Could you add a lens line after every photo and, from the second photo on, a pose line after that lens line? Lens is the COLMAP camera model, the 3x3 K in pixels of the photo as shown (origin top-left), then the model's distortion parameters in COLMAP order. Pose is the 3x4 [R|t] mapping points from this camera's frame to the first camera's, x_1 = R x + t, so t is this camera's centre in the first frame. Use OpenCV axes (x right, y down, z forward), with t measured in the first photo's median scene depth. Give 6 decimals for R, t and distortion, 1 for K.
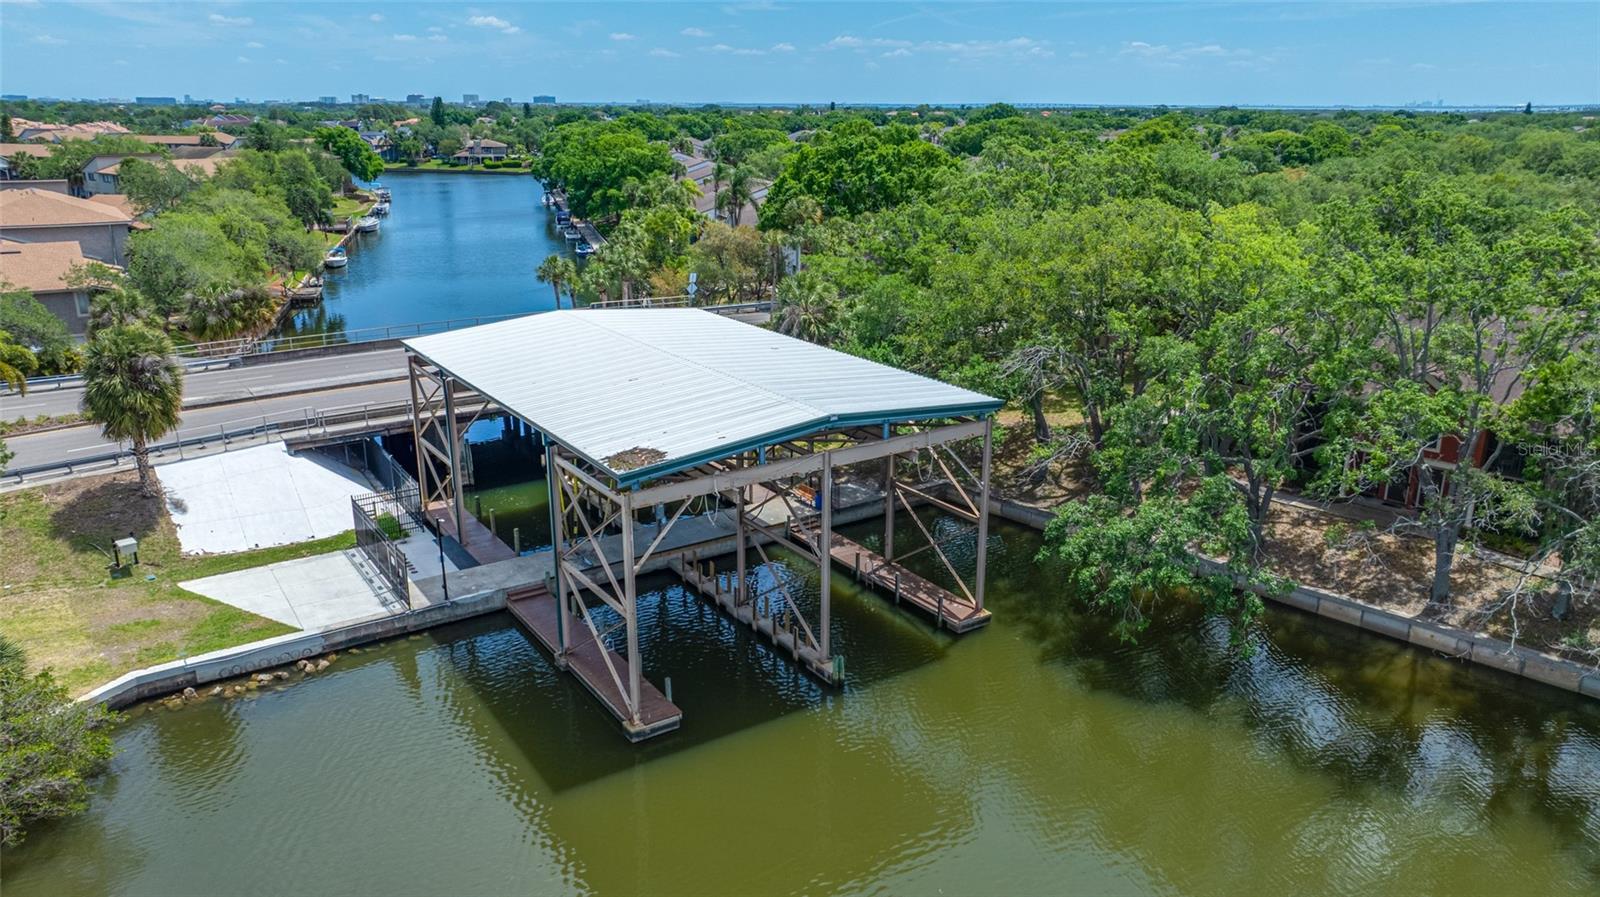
lens RADIAL K [[1118.2, 0, 801.5], [0, 1118.2, 451.0], [0, 0, 1]] dist [-0.019687, 0.013226]
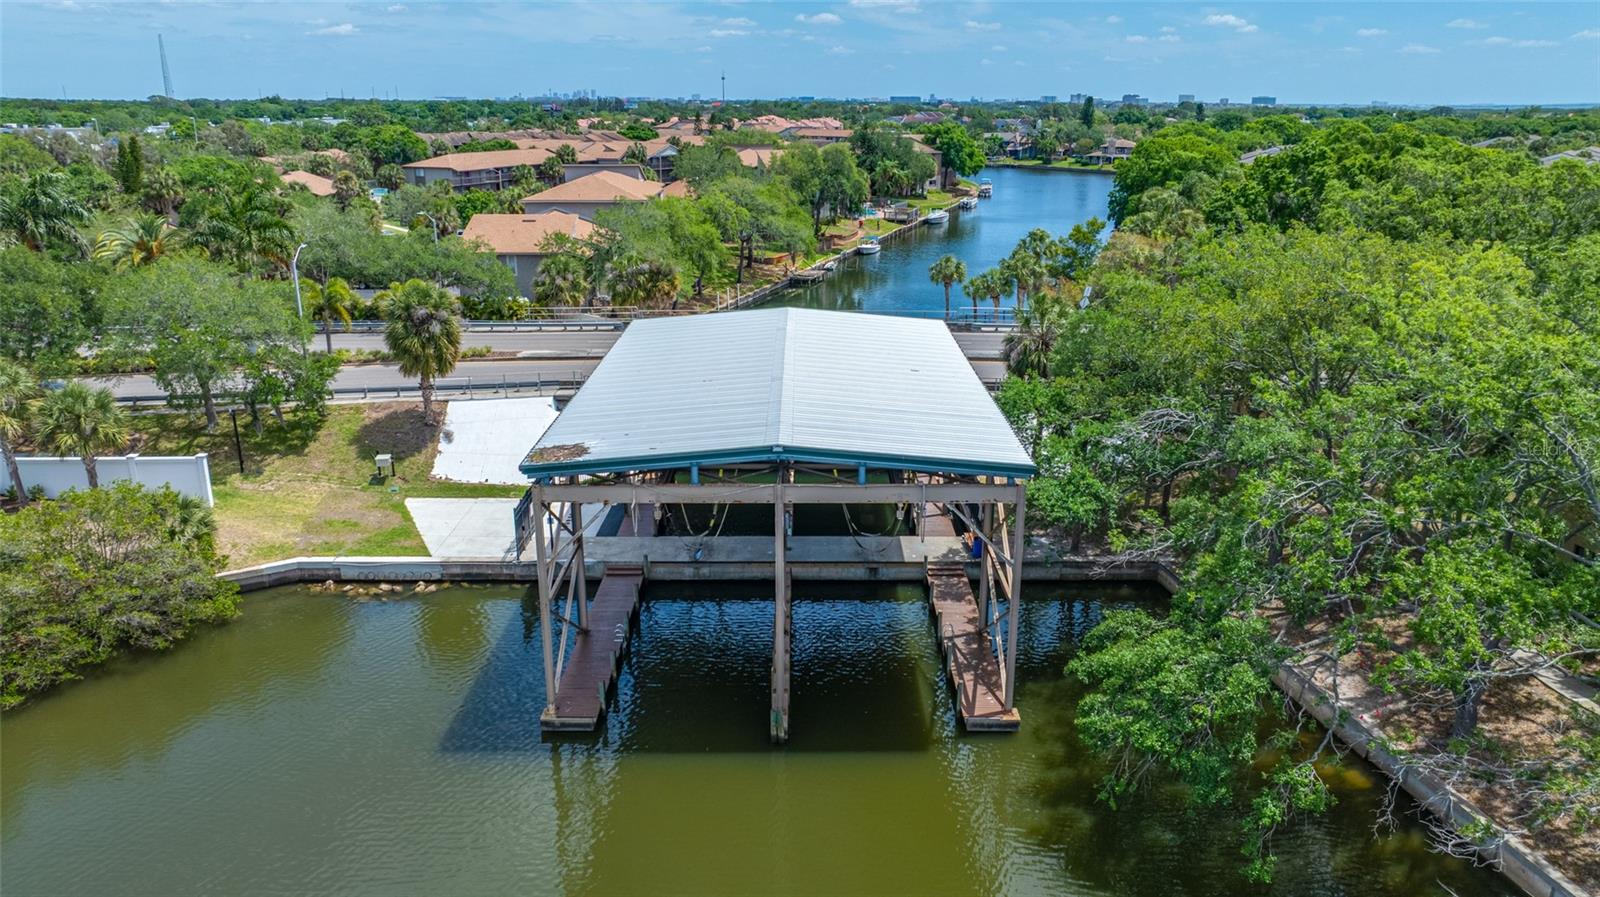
lens RADIAL K [[1118.2, 0, 801.8], [0, 1118.2, 446.7], [0, 0, 1]] dist [-0.019687, 0.013226]
pose [[0.829595, 0.164057, -0.533720, 0.411144], [-0.165970, 0.985111, 0.044831, -0.058388], [0.533128, 0.051390, 0.844472, 0.193444]]
